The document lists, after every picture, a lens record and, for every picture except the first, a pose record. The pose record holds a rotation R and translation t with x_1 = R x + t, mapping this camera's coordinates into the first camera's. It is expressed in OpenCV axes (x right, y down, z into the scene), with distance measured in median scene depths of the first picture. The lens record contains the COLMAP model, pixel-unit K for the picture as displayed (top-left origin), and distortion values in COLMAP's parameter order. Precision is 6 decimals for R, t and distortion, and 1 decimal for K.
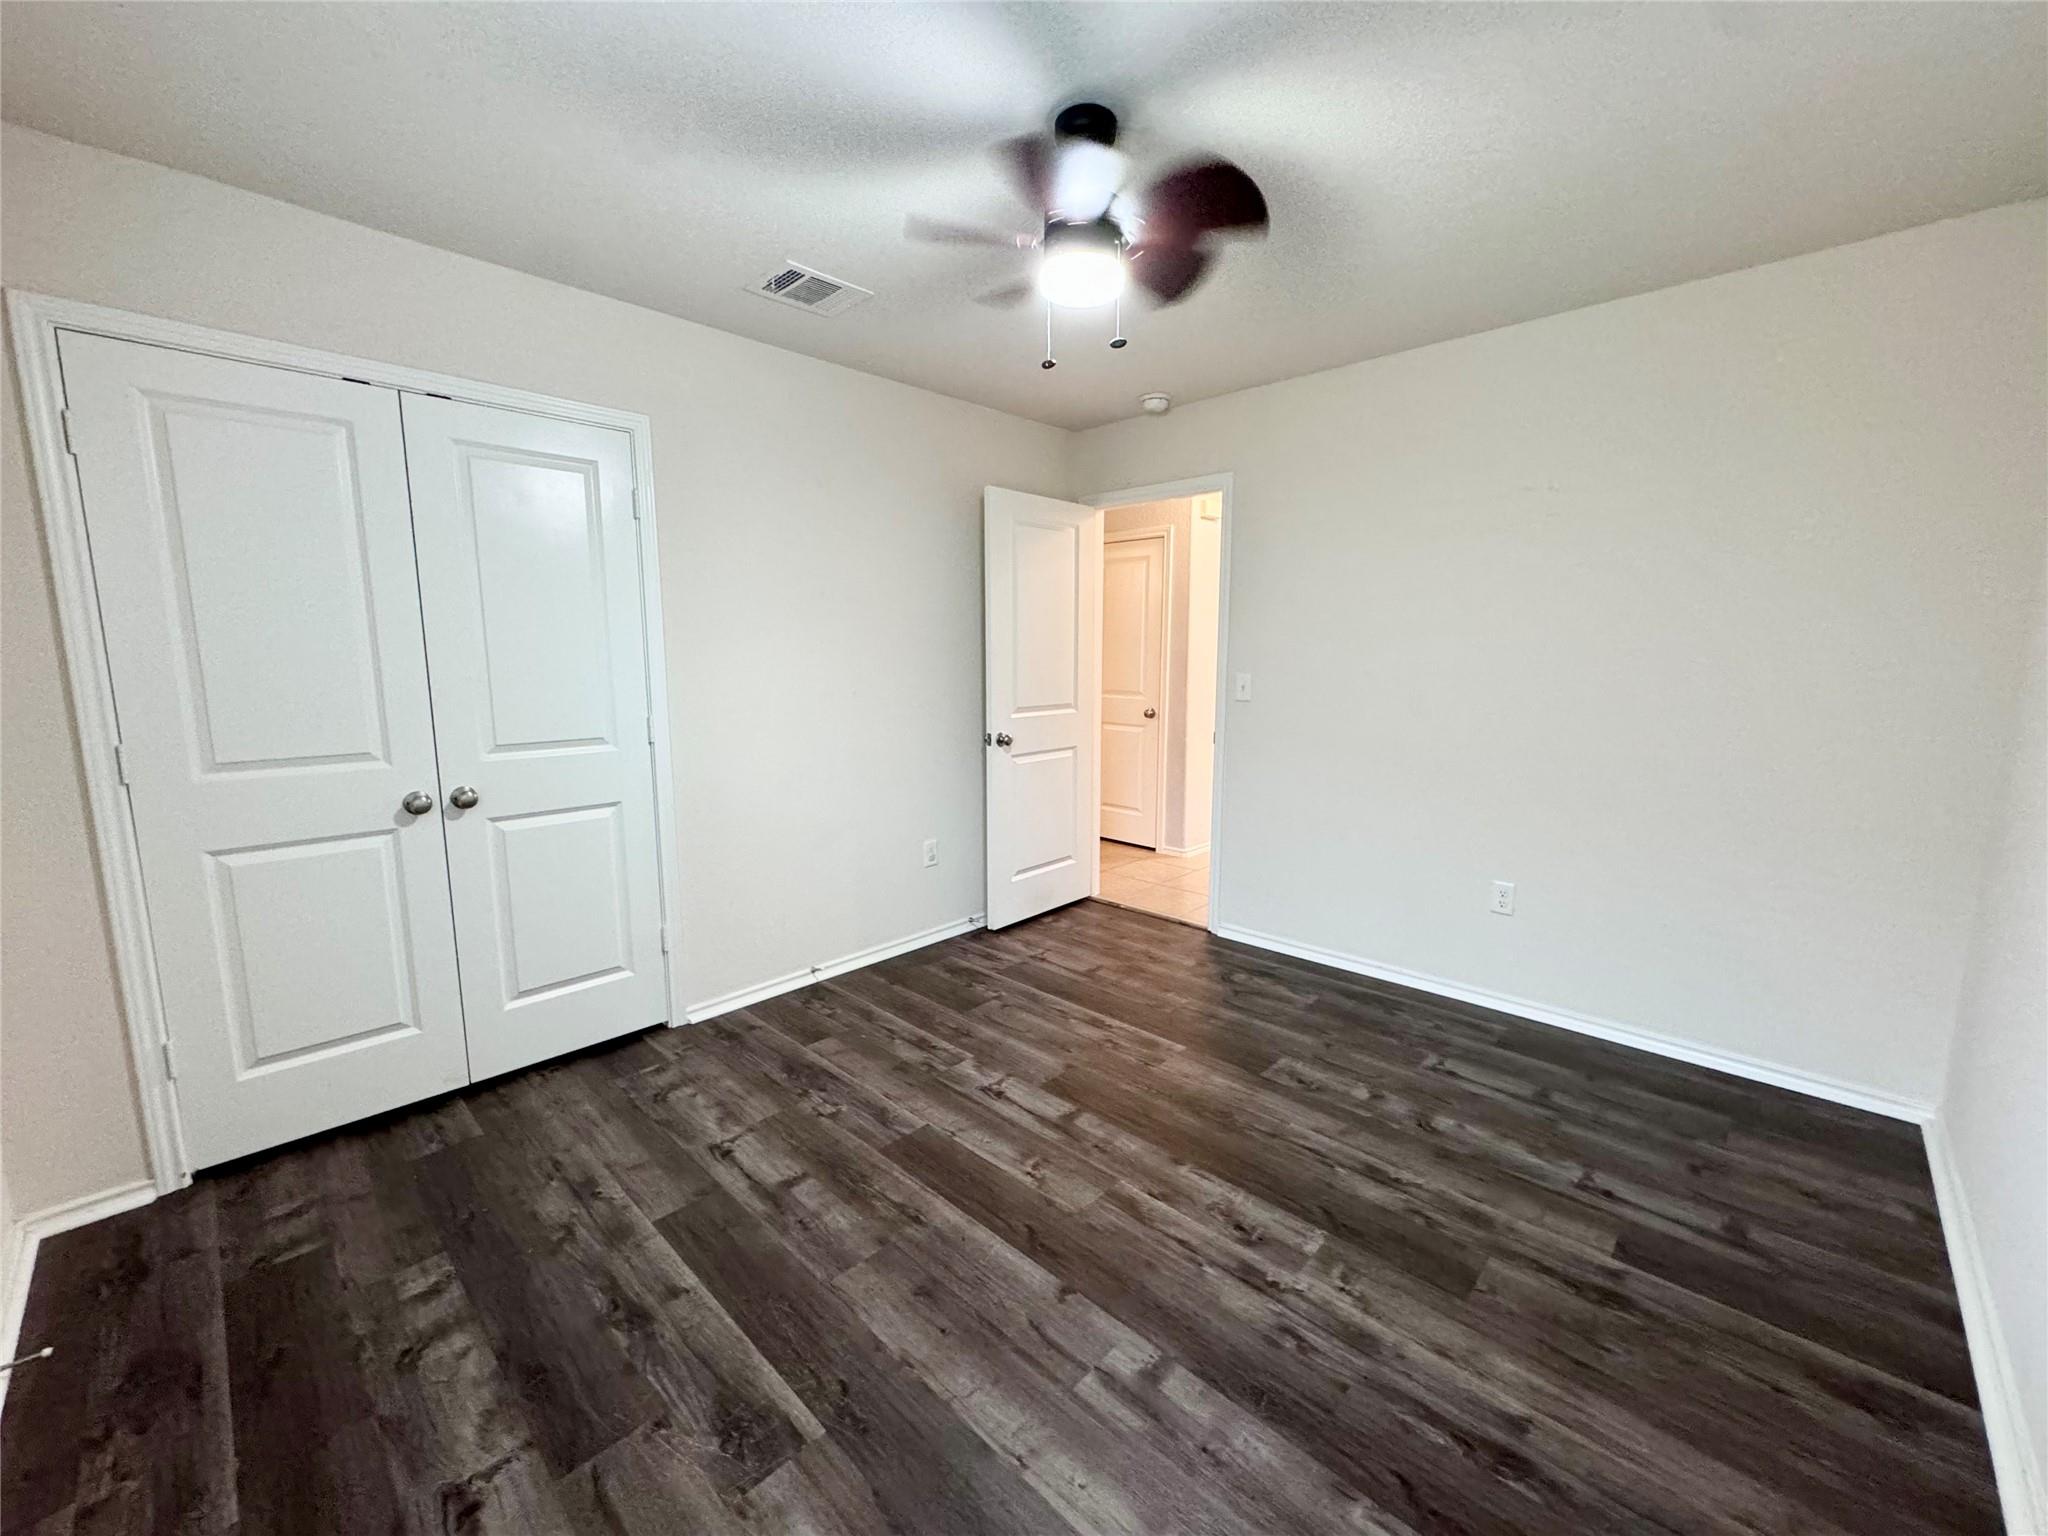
lens RADIAL K [[817.1, 0, 1026.3], [0, 817.1, 762.4], [0, 0, 1]] dist [-0.001593, -0.000005]
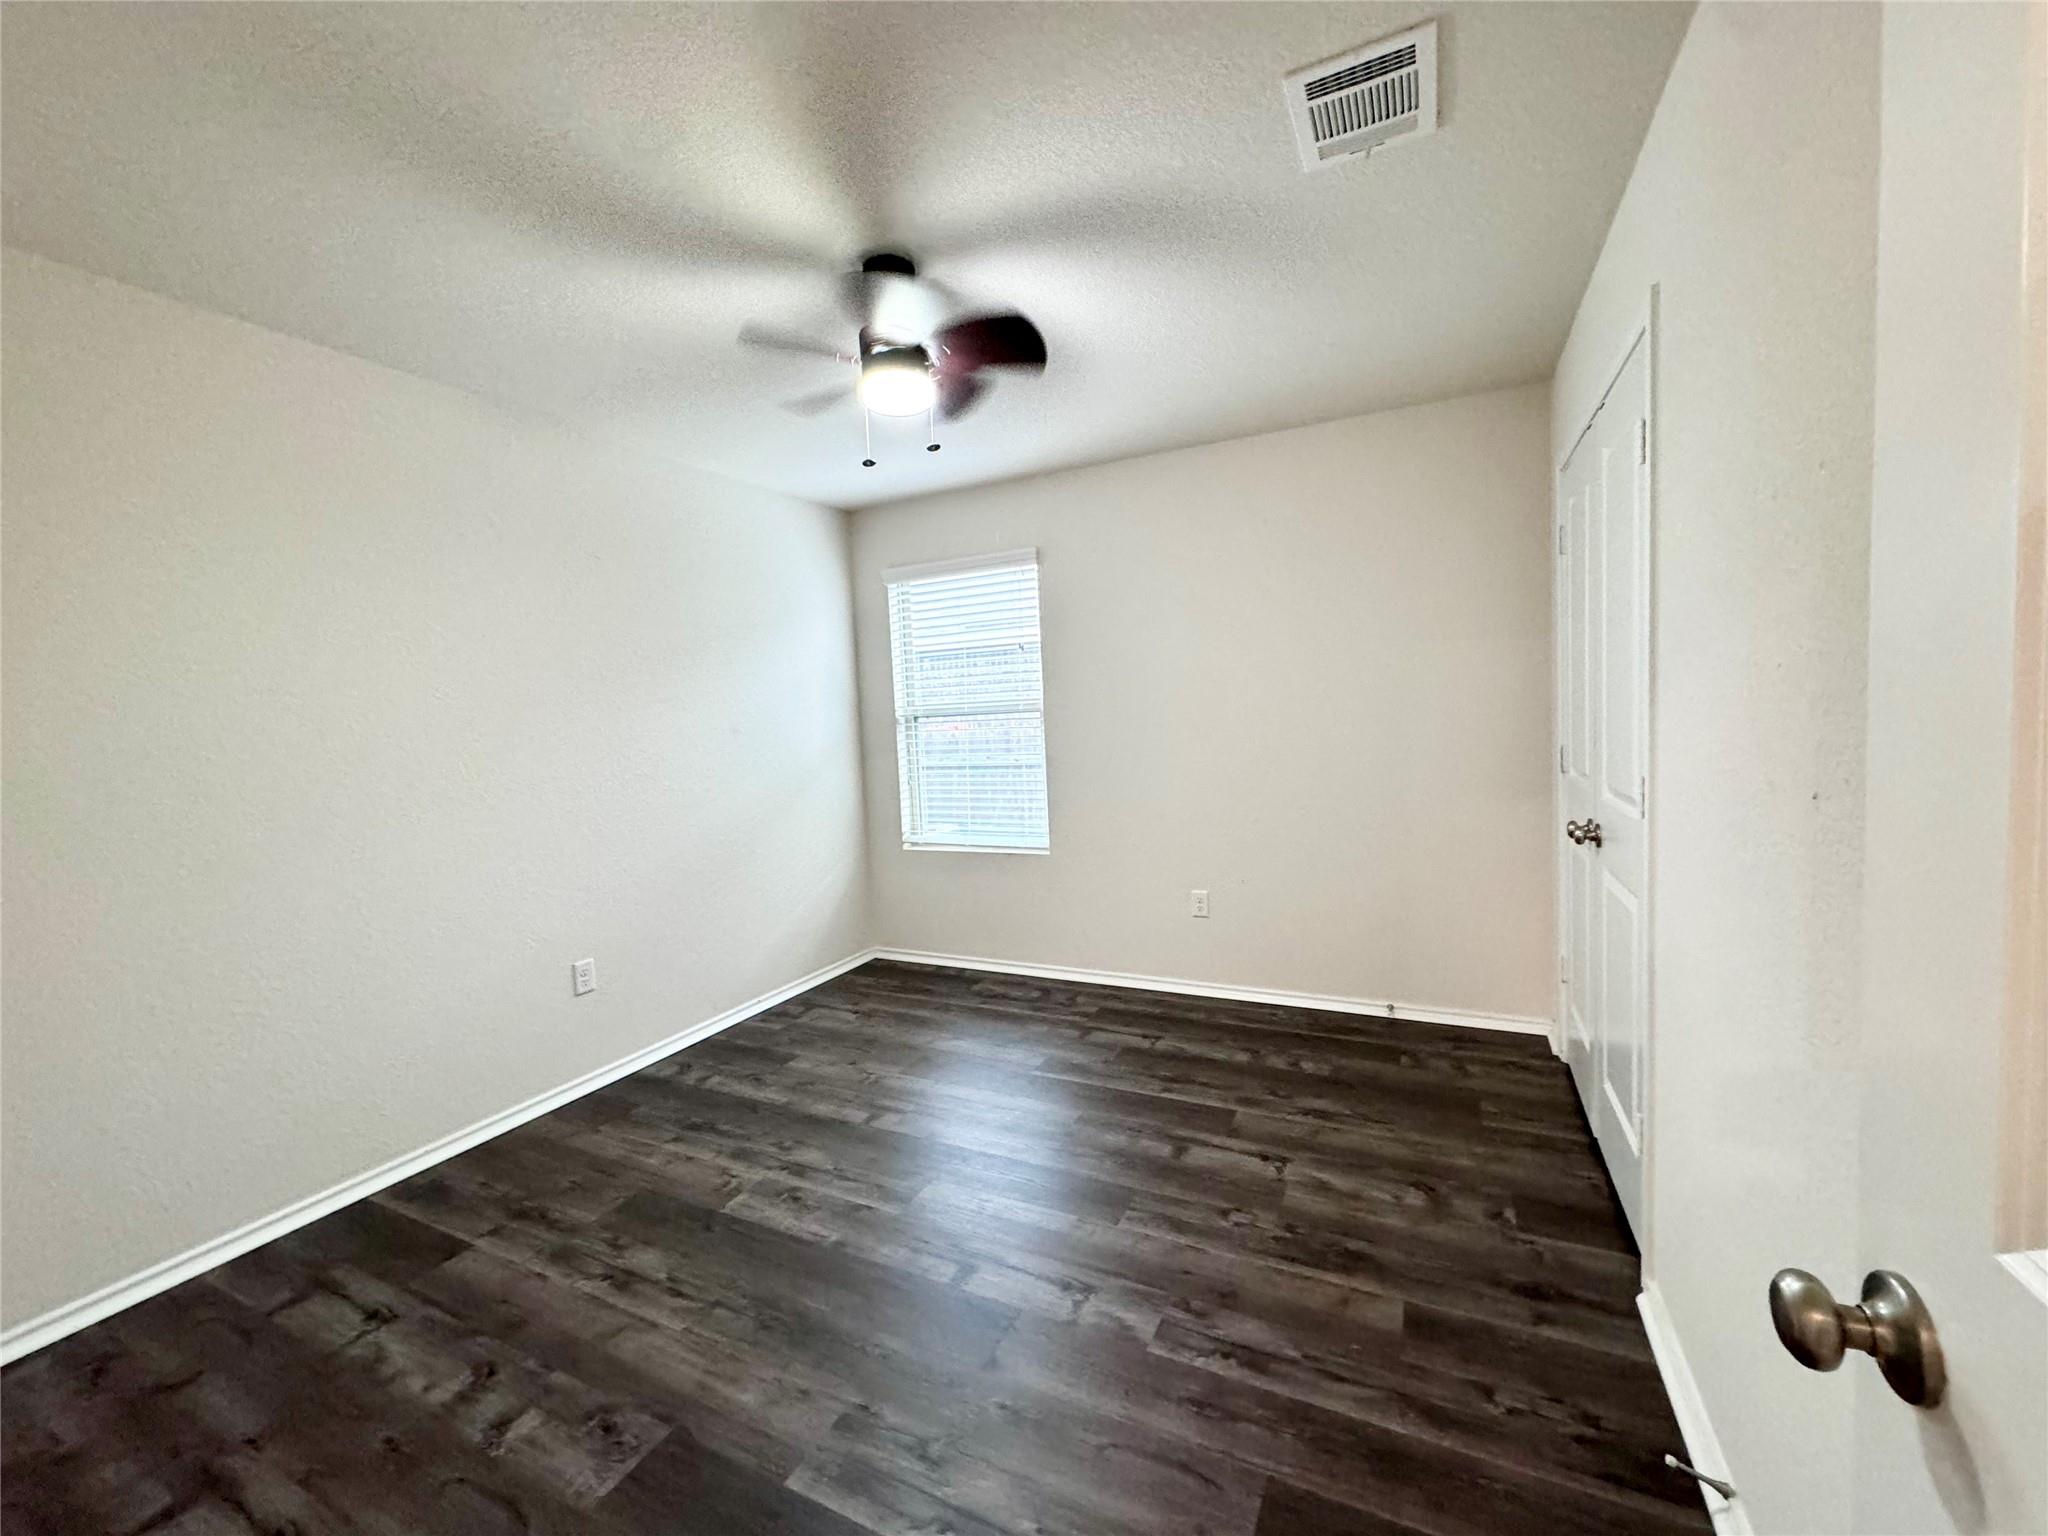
lens RADIAL K [[819.2, 0, 1021.1], [0, 819.2, 771.3], [0, 0, 1]] dist [-0.000631, 0.000141]
pose [[-0.954976, 0.063527, -0.289802, 0.231584], [0.005672, 0.980537, 0.196250, -0.245711], [0.296629, 0.185770, -0.936750, 1.910350]]
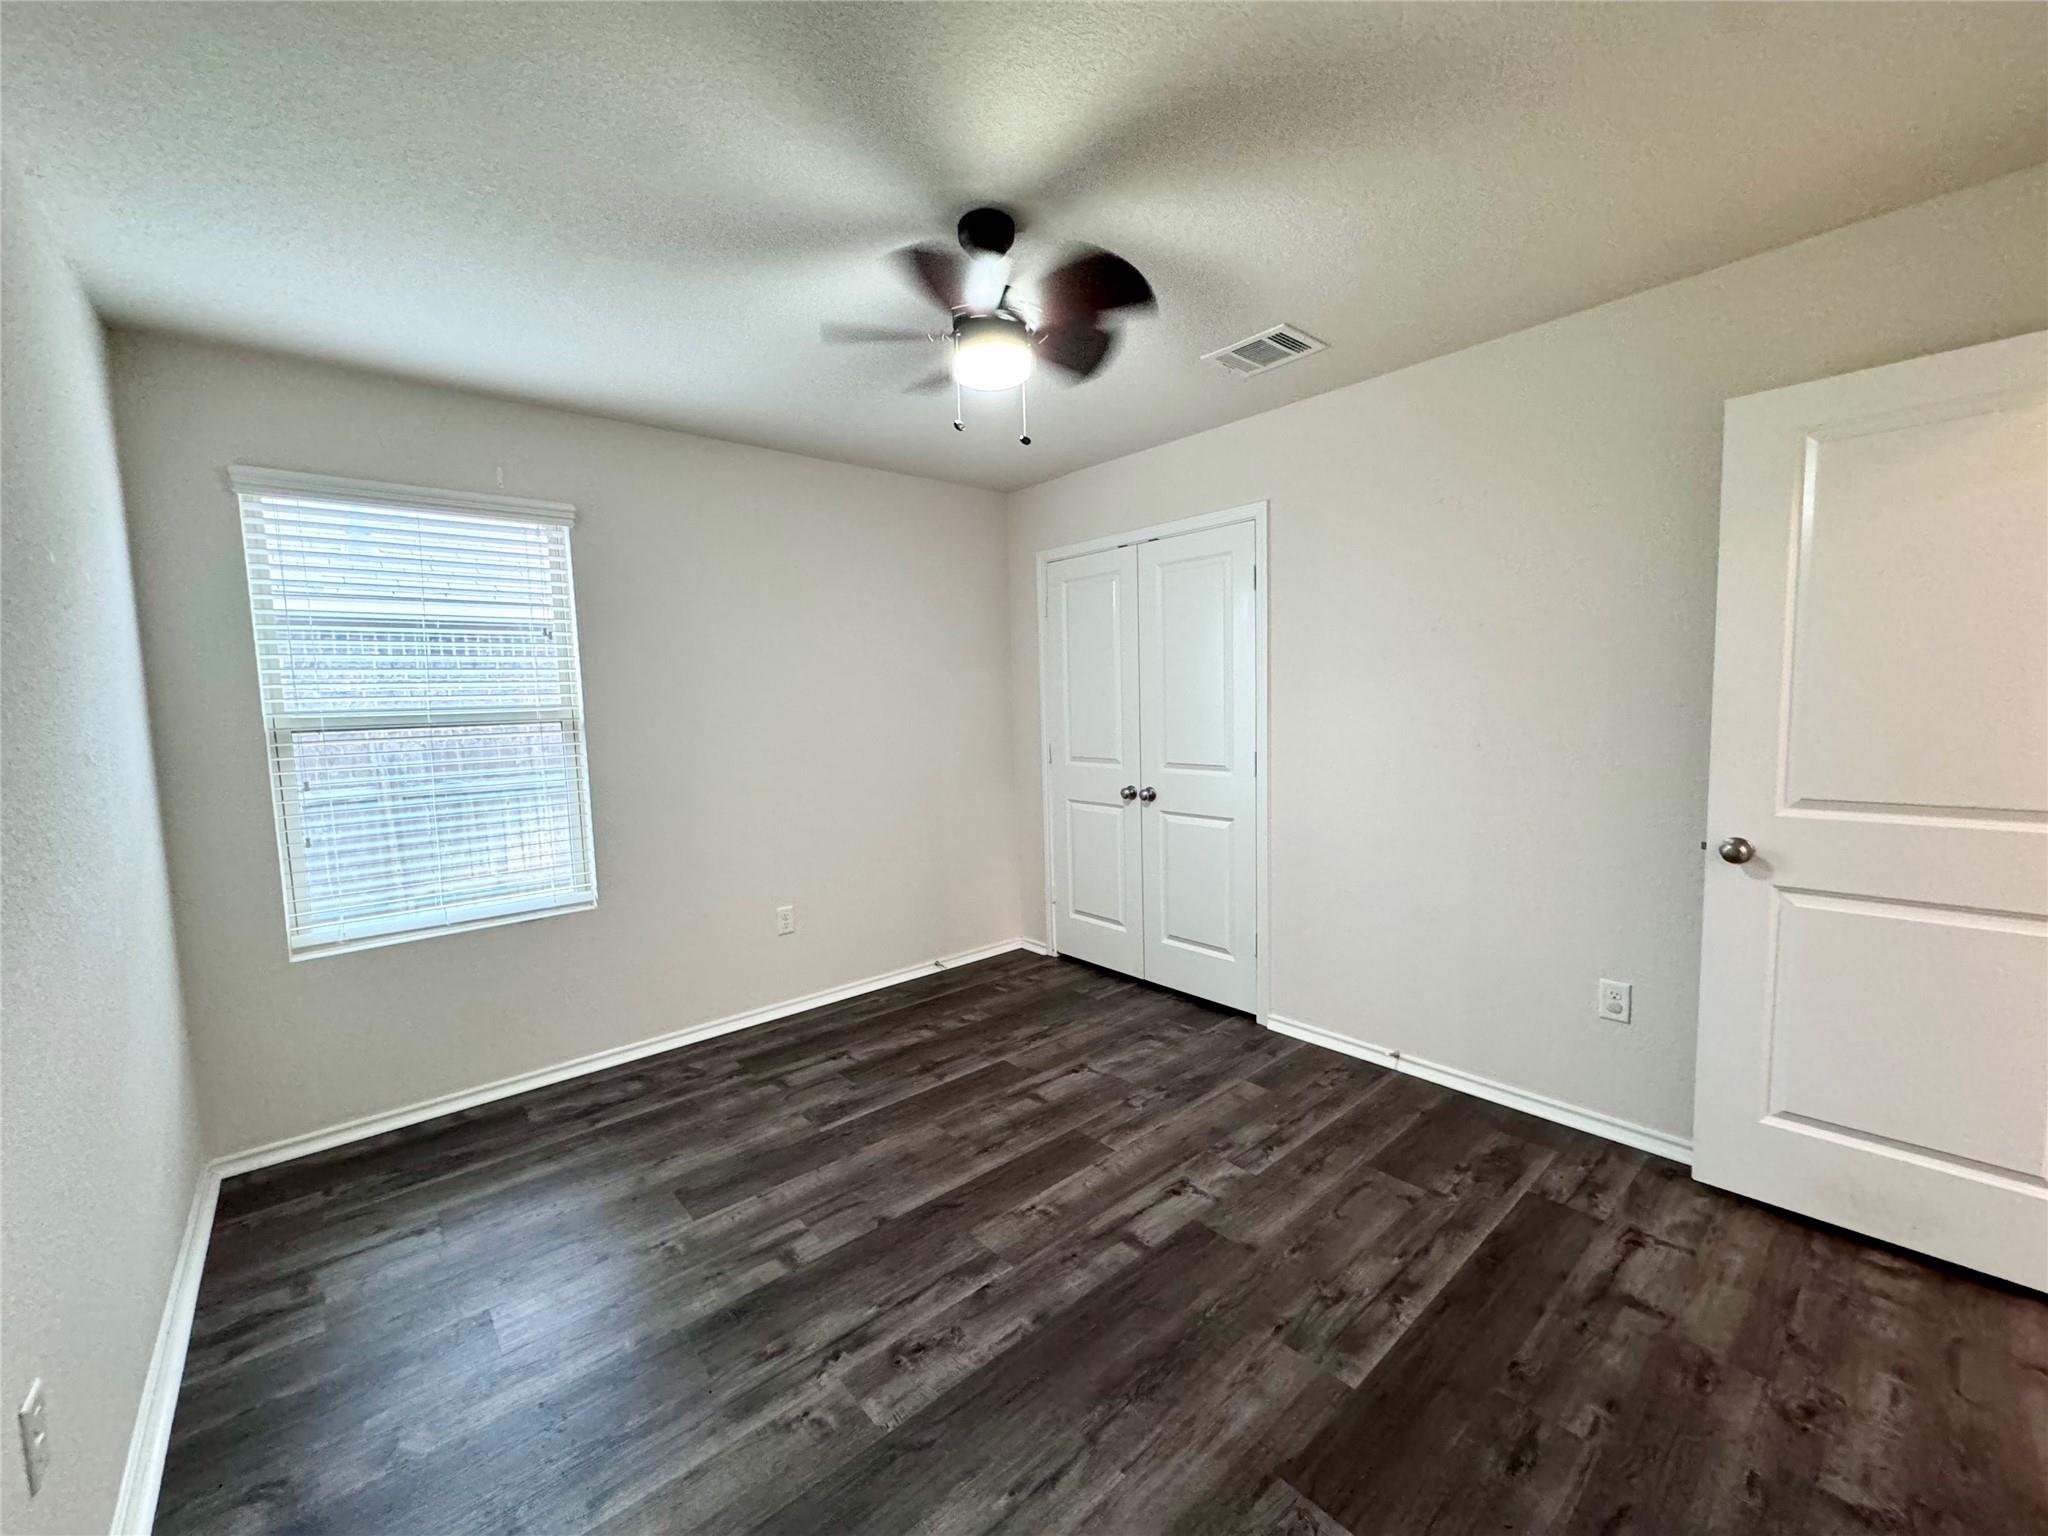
lens RADIAL K [[814.6, 0, 1023.5], [0, 814.6, 775.6], [0, 0, 1]] dist [-0.002096, -0.000029]
pose [[-0.091906, 0.097868, -0.990947, 0.987863], [-0.106858, 0.988442, 0.107532, -0.153348], [0.990017, 0.115773, -0.080386, 1.015284]]
